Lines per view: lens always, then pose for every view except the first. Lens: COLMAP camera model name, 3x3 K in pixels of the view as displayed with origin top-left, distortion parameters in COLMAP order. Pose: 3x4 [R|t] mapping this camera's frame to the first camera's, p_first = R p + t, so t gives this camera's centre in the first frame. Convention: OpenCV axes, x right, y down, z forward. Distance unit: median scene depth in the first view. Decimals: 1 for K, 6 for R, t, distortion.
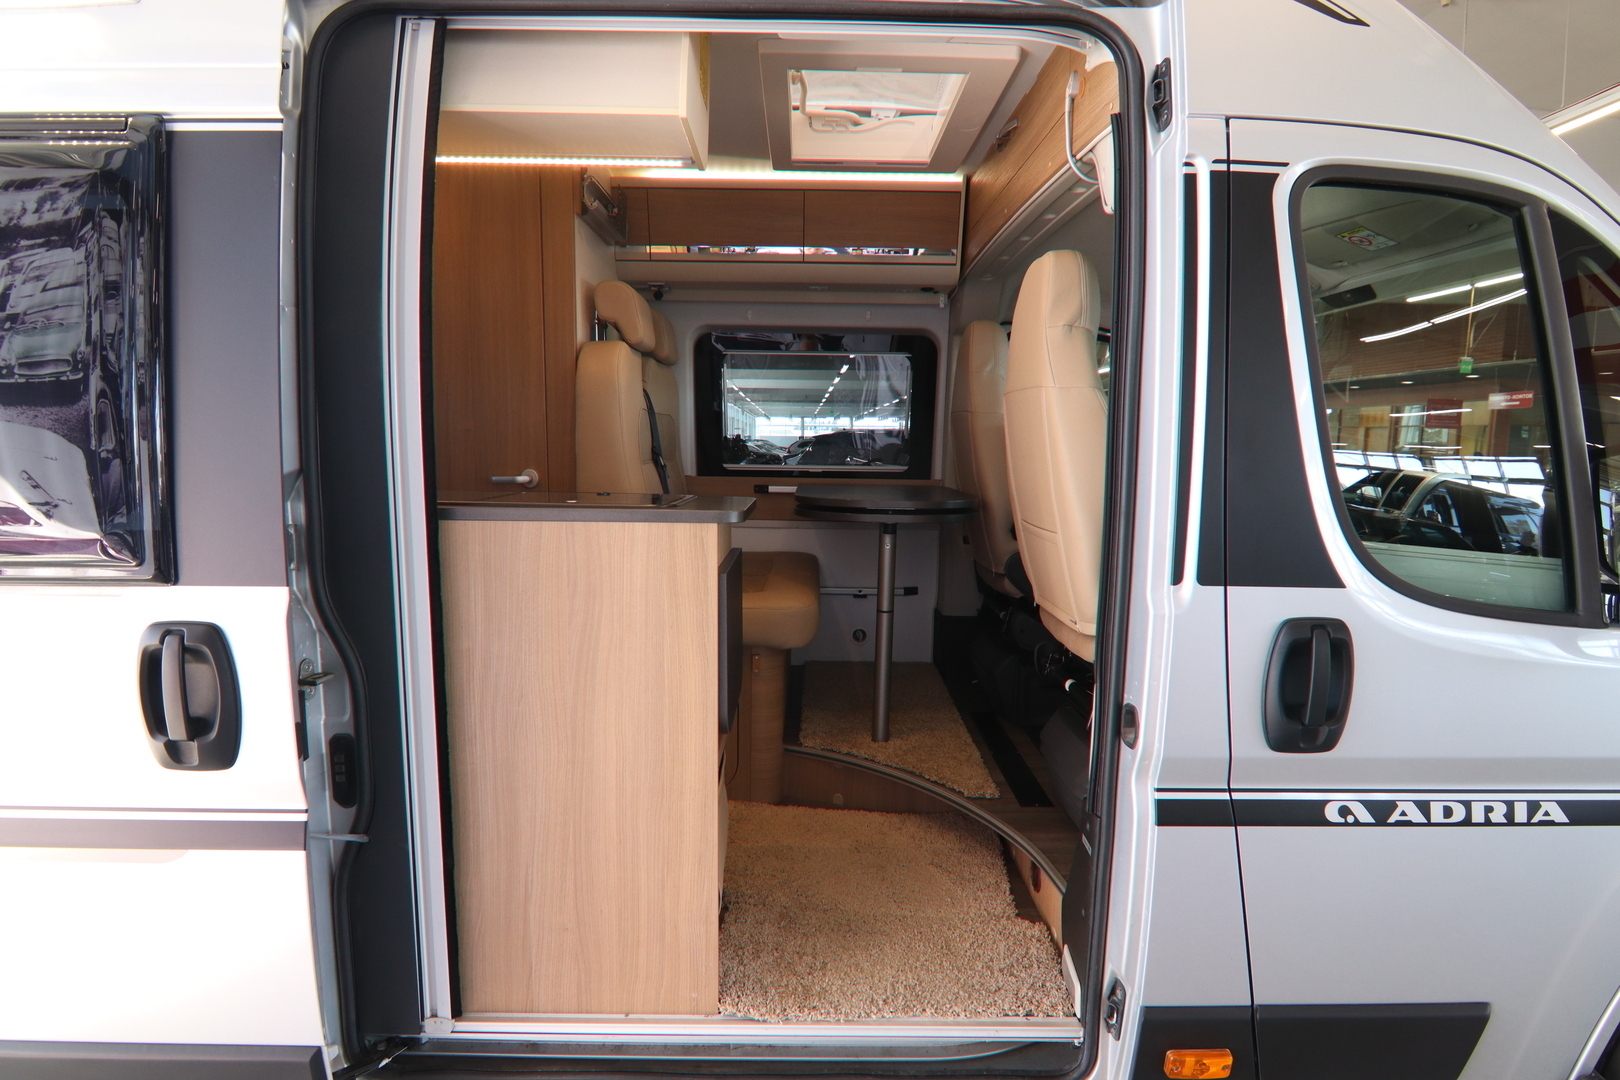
lens RADIAL K [[838.6, 0, 810.2], [0, 838.6, 530.7], [0, 0, 1]] dist [-0.003374, -0.011171]
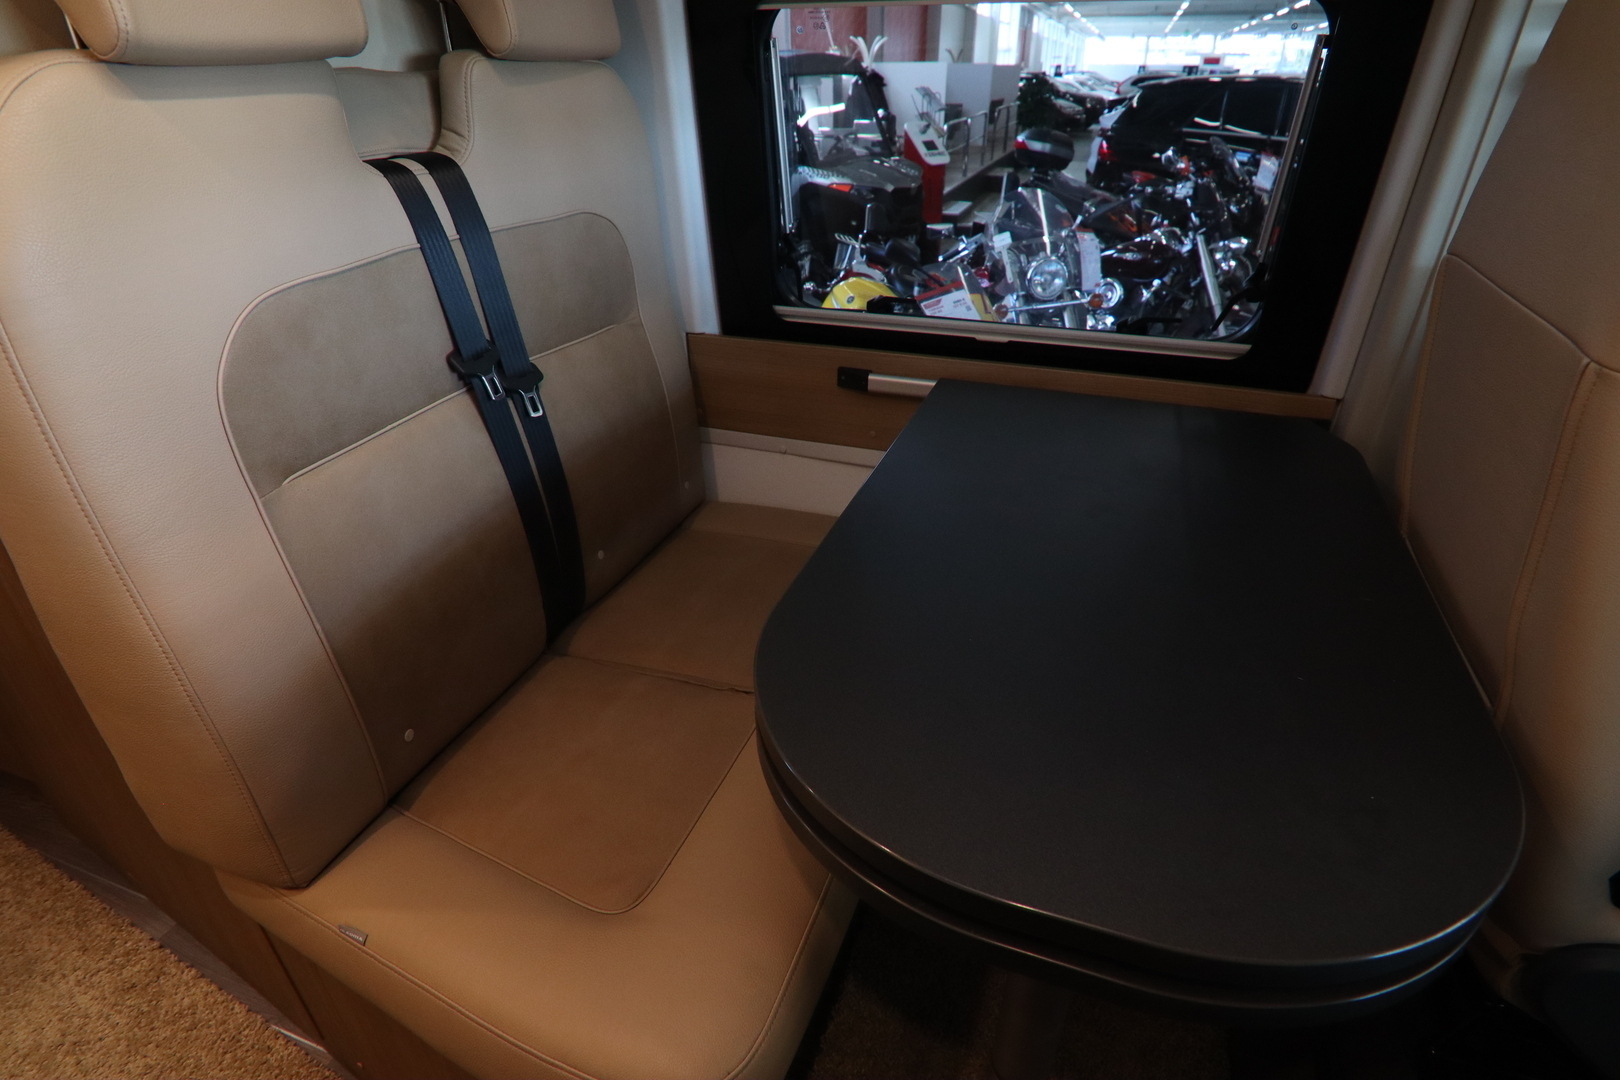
lens RADIAL K [[838.6, 0, 808.4], [0, 838.6, 550.0], [0, 0, 1]] dist [-0.003374, -0.011171]
pose [[0.939726, 0.152169, -0.306200, 0.062496], [-0.015459, 0.913506, 0.406531, -0.141229], [0.341578, -0.377294, 0.860798, 0.597880]]
